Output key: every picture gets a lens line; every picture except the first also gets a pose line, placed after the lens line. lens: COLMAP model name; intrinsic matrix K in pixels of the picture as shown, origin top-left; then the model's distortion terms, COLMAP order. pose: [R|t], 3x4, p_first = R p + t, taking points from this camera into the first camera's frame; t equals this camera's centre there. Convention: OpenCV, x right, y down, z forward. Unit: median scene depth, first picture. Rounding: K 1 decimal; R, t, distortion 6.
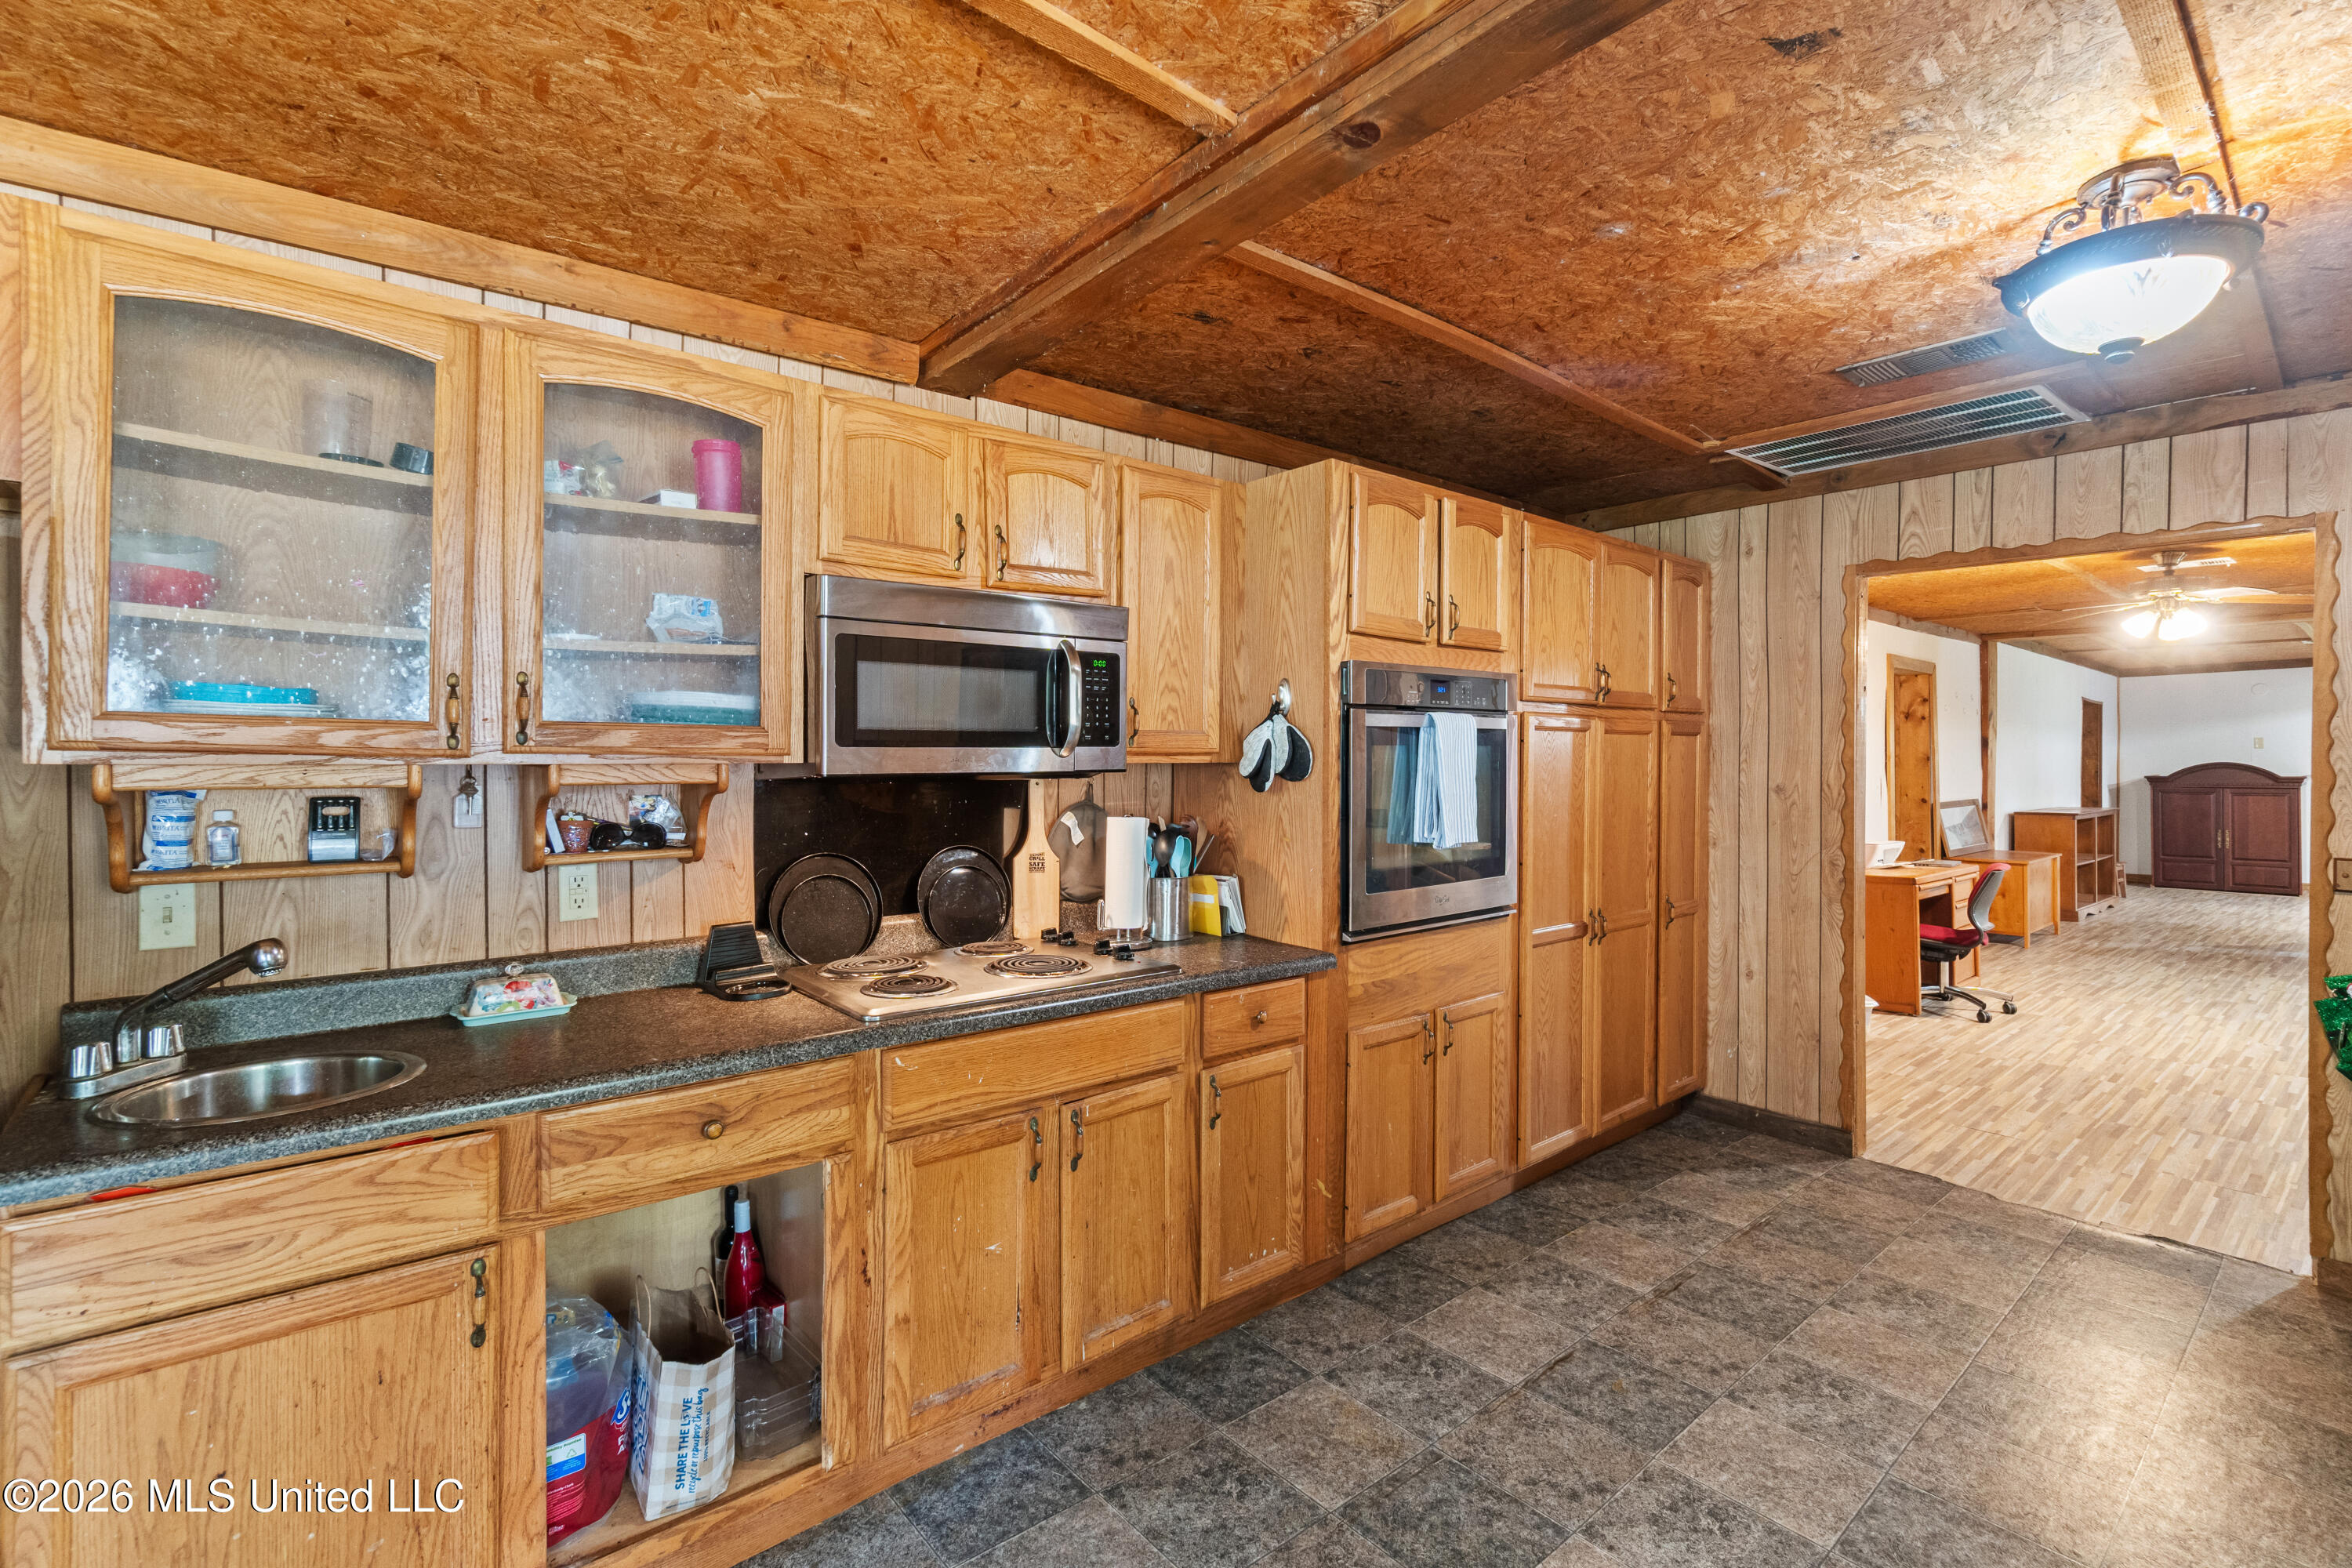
lens RADIAL K [[1034.5, 0, 1160.6], [0, 1034.5, 763.7], [0, 0, 1]] dist [-0.004368, 0.001217]
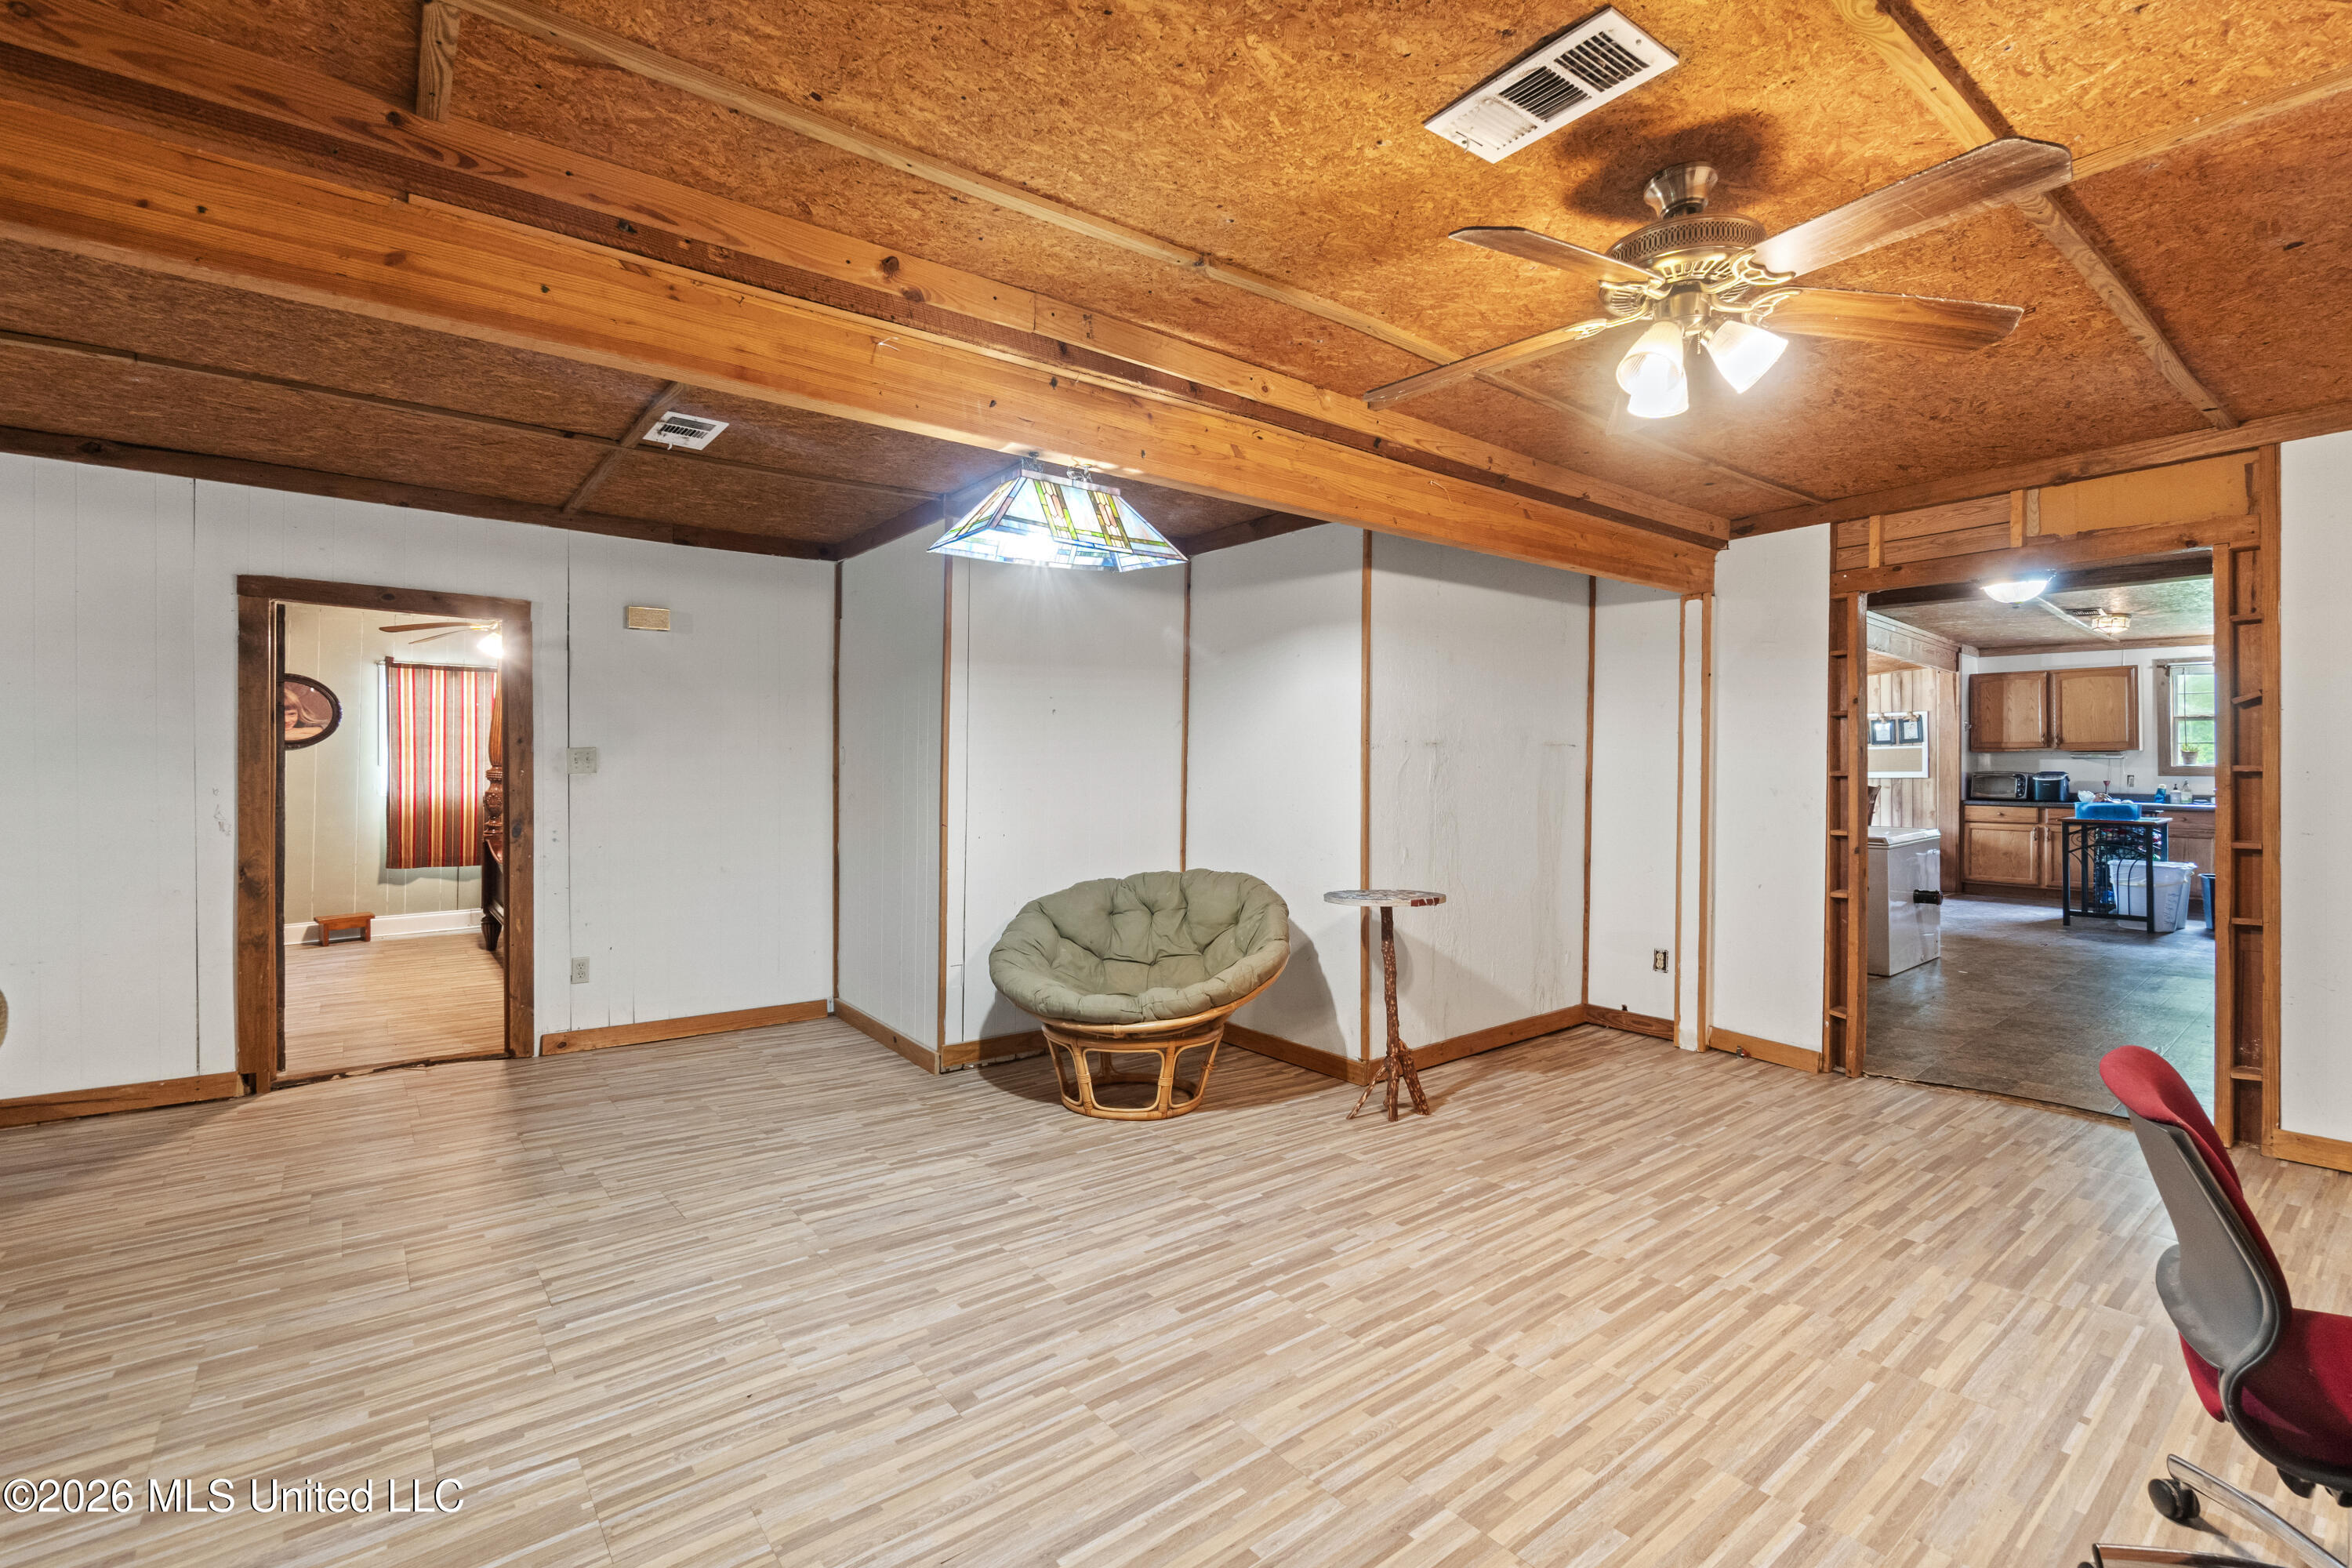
lens RADIAL K [[1034.5, 0, 1160.6], [0, 1034.5, 763.7], [0, 0, 1]] dist [-0.004368, 0.001217]
pose [[-0.999908, 0.006170, 0.012121, 2.523356], [0.006209, 0.999975, 0.003246, 0.012670], [-0.012101, 0.003321, -0.999921, 3.015032]]
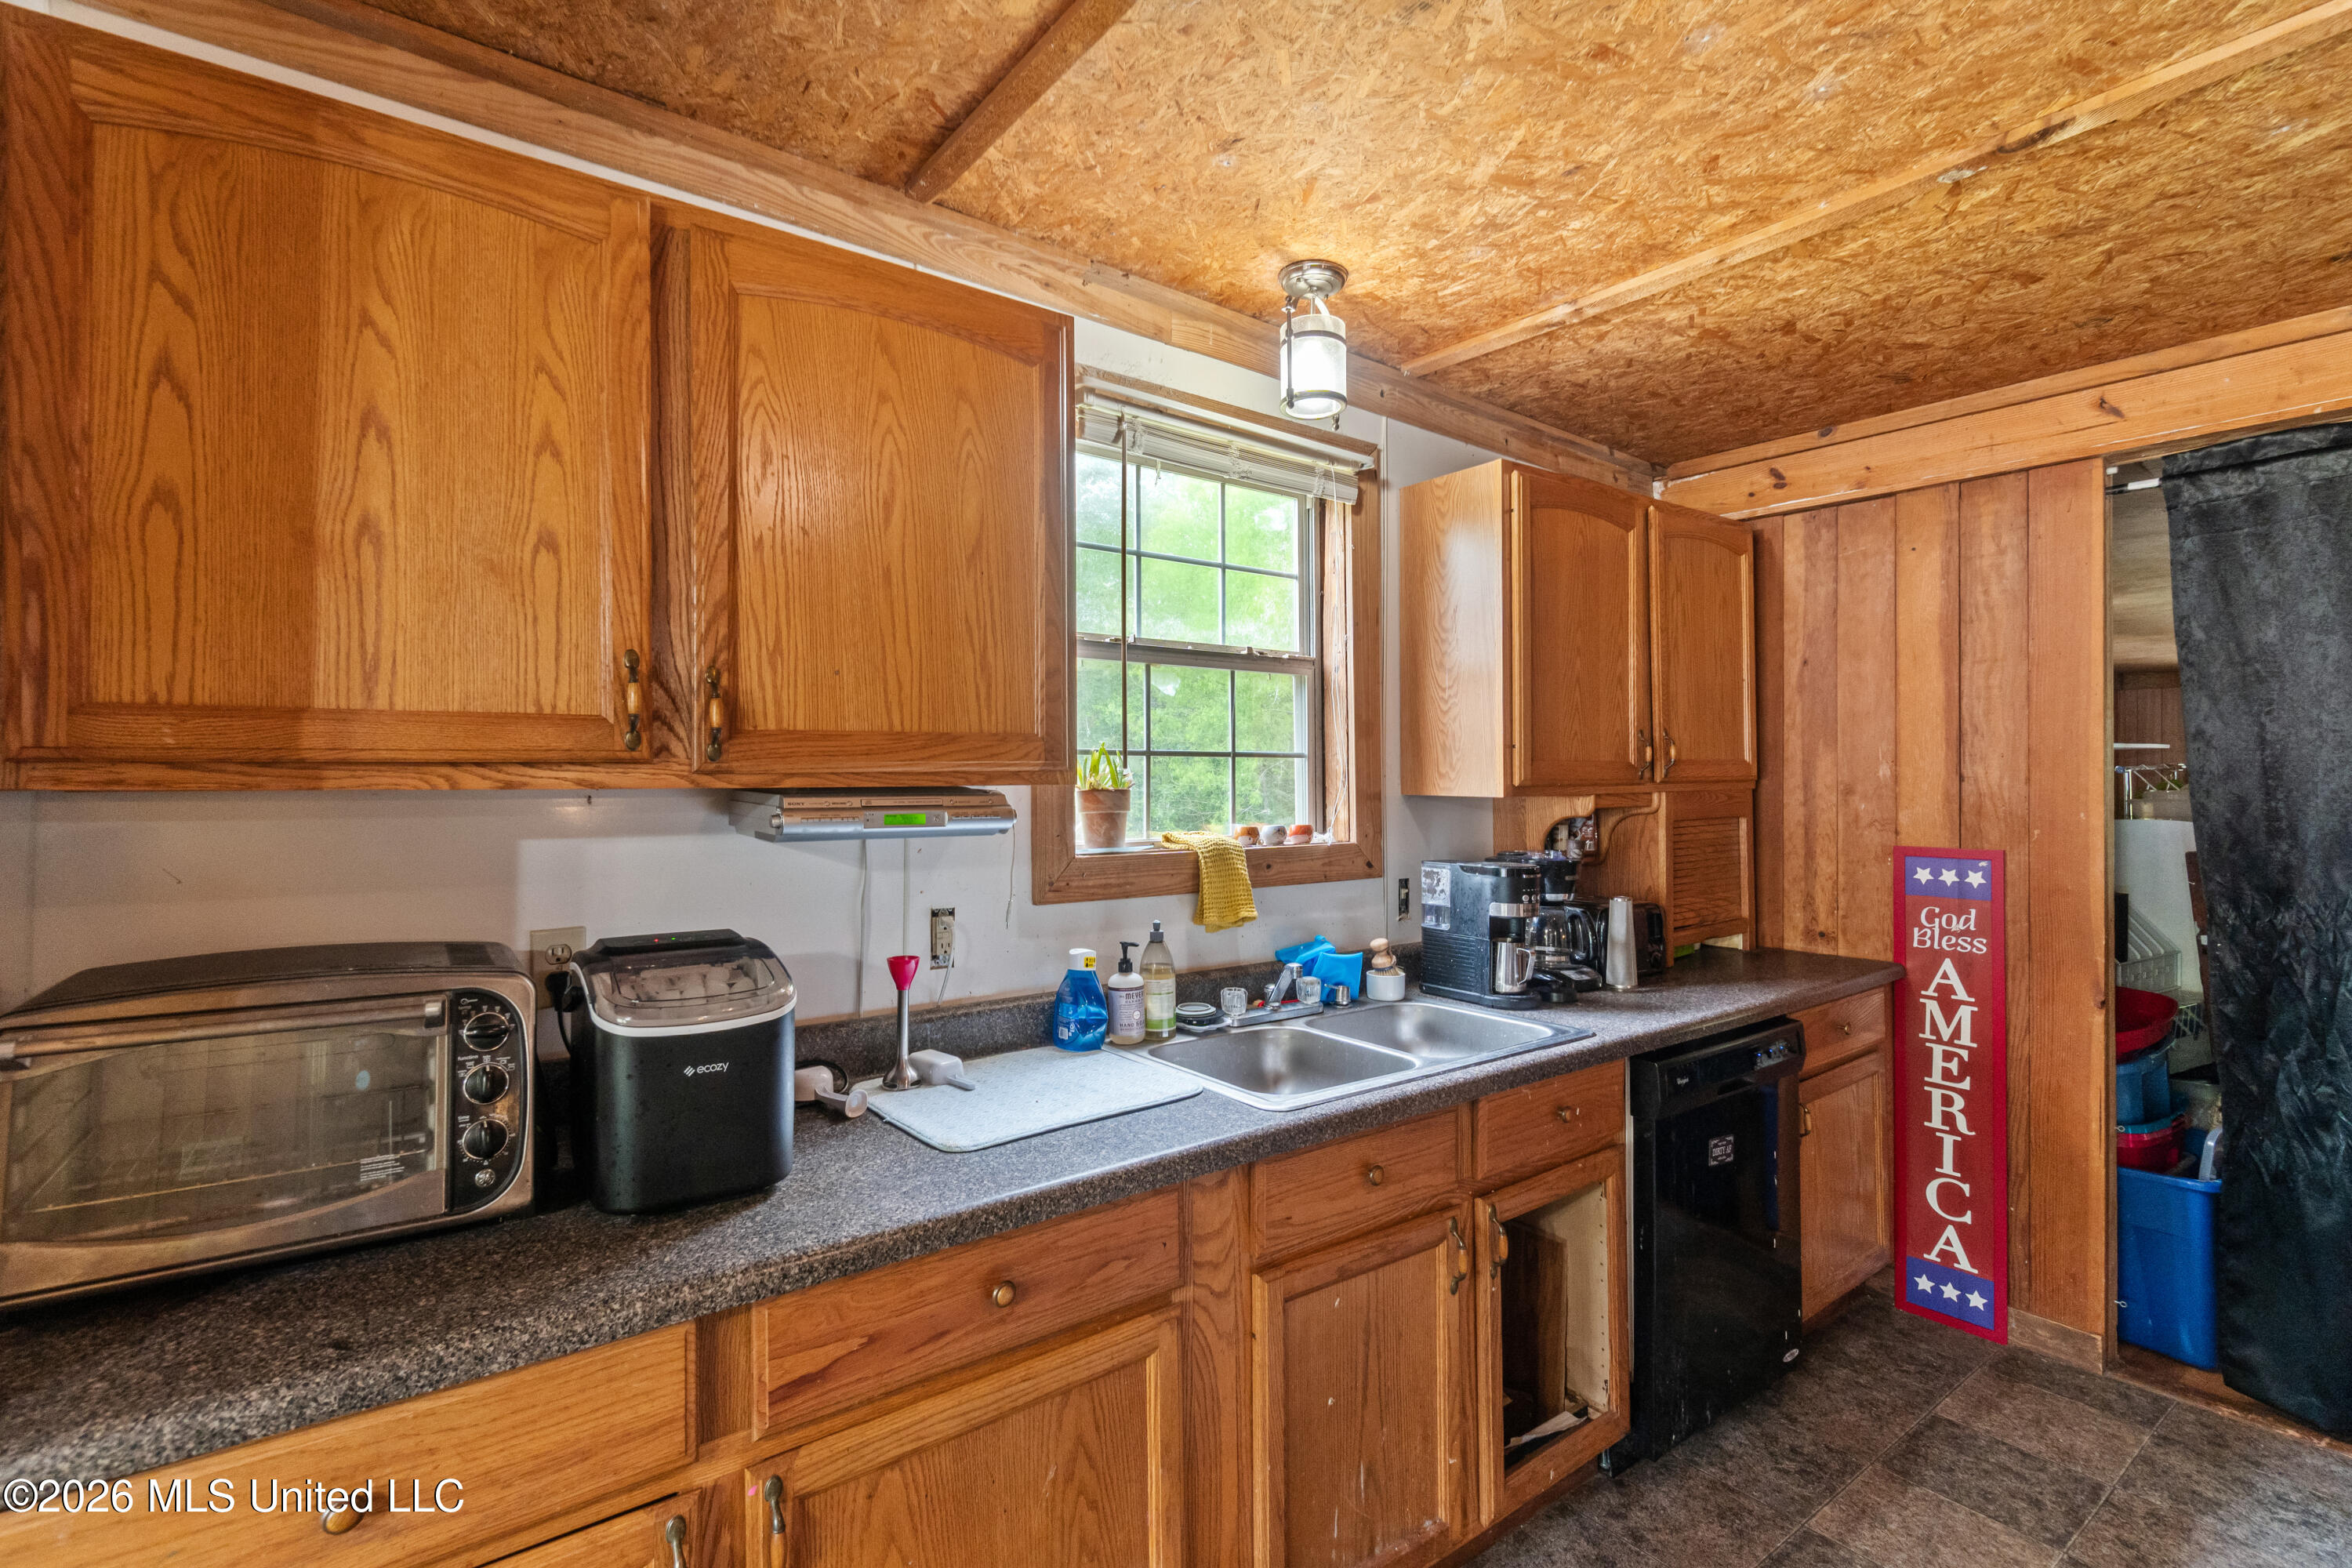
lens RADIAL K [[1085.4, 0, 1170.9], [0, 1085.4, 759.6], [0, 0, 1]] dist [0.002954, 0.001052]
pose [[-0.053204, -0.013636, -0.998491, -0.362552], [-0.001931, 0.999906, -0.013552, -0.010738], [0.998582, 0.001207, -0.053226, -0.803474]]
